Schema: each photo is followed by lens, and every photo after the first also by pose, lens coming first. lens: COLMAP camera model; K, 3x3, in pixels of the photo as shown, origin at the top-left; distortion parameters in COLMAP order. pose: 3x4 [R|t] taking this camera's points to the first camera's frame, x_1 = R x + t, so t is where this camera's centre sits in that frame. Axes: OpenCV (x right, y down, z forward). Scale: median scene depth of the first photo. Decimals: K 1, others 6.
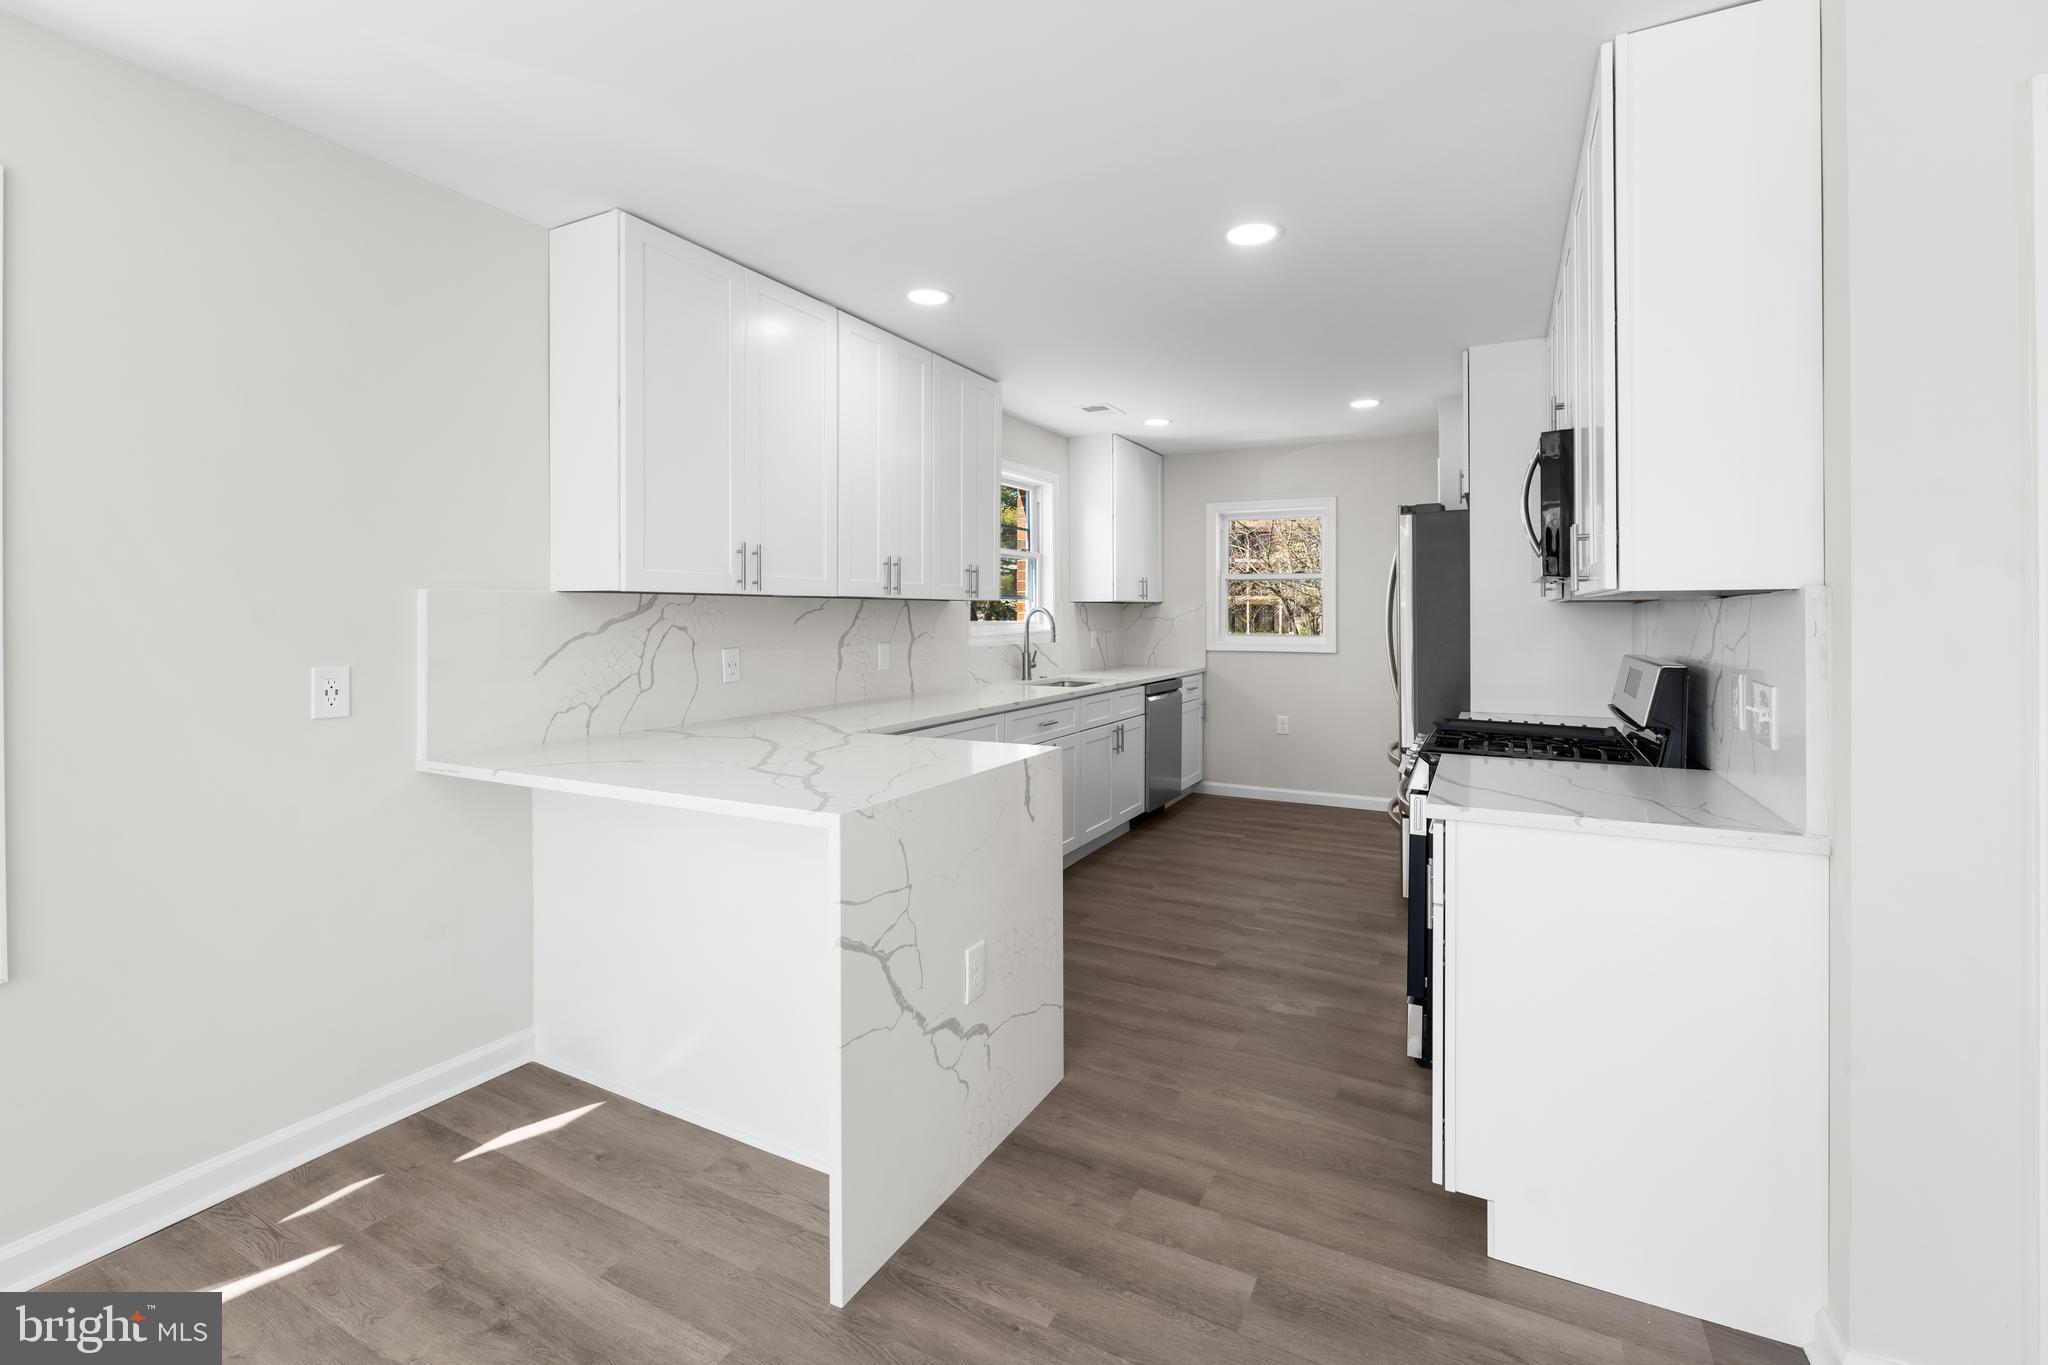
lens RADIAL K [[895.1, 0, 1023.6], [0, 895.1, 614.4], [0, 0, 1]] dist [-0.001080, 0.000122]
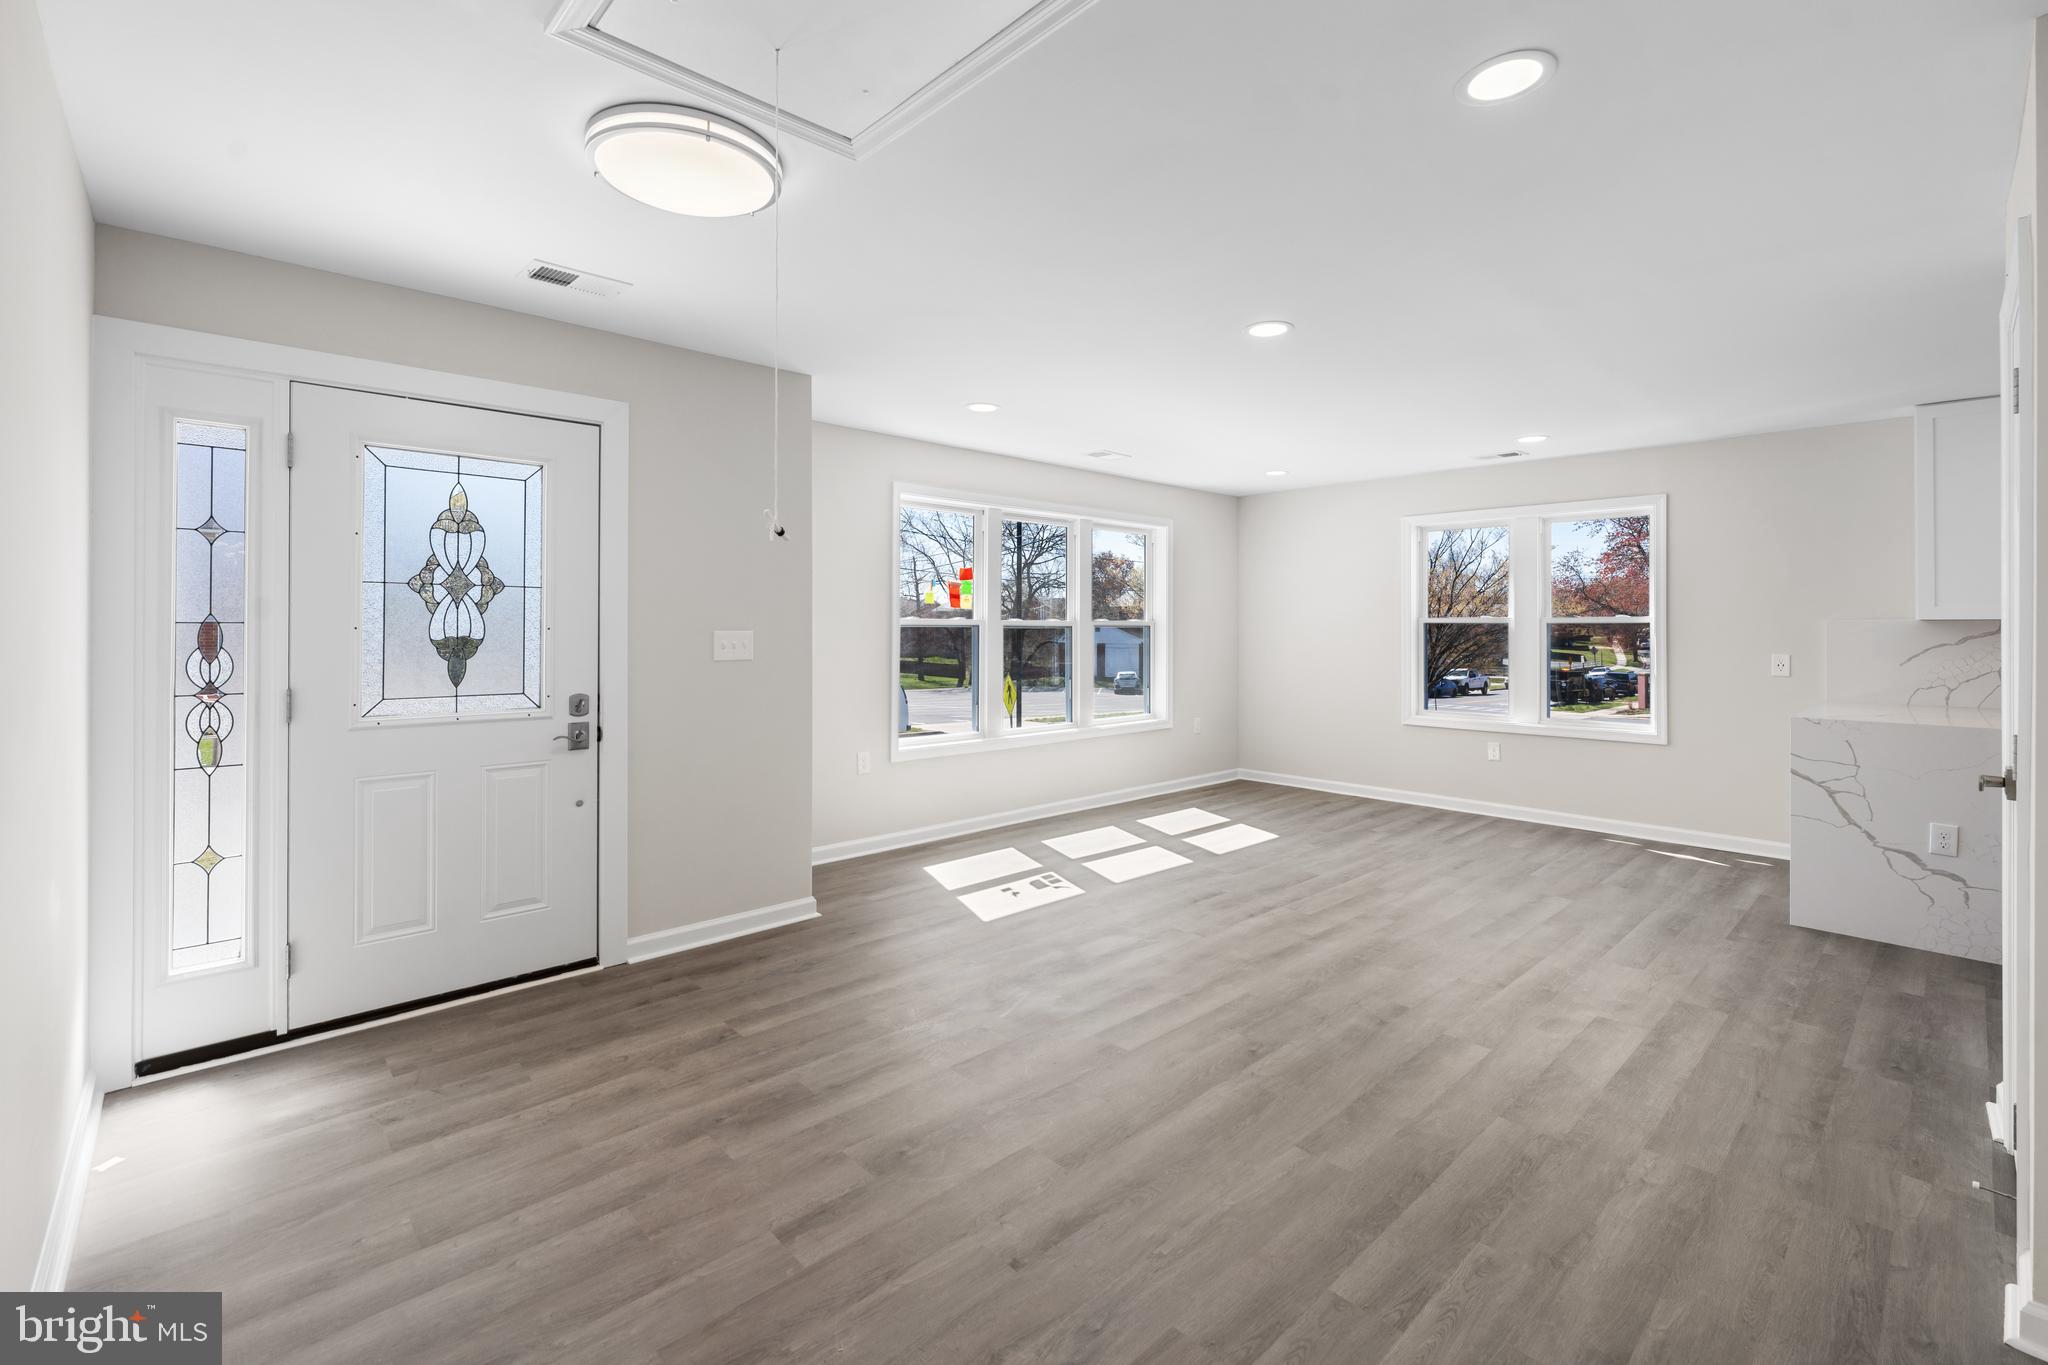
lens RADIAL K [[895.1, 0, 1023.6], [0, 895.1, 614.4], [0, 0, 1]] dist [-0.001080, 0.000122]
pose [[-0.325719, -0.013417, -0.945371, 1.973246], [-0.004403, 0.999910, -0.012674, -0.007488], [0.945456, 0.000034, -0.325749, -0.111936]]
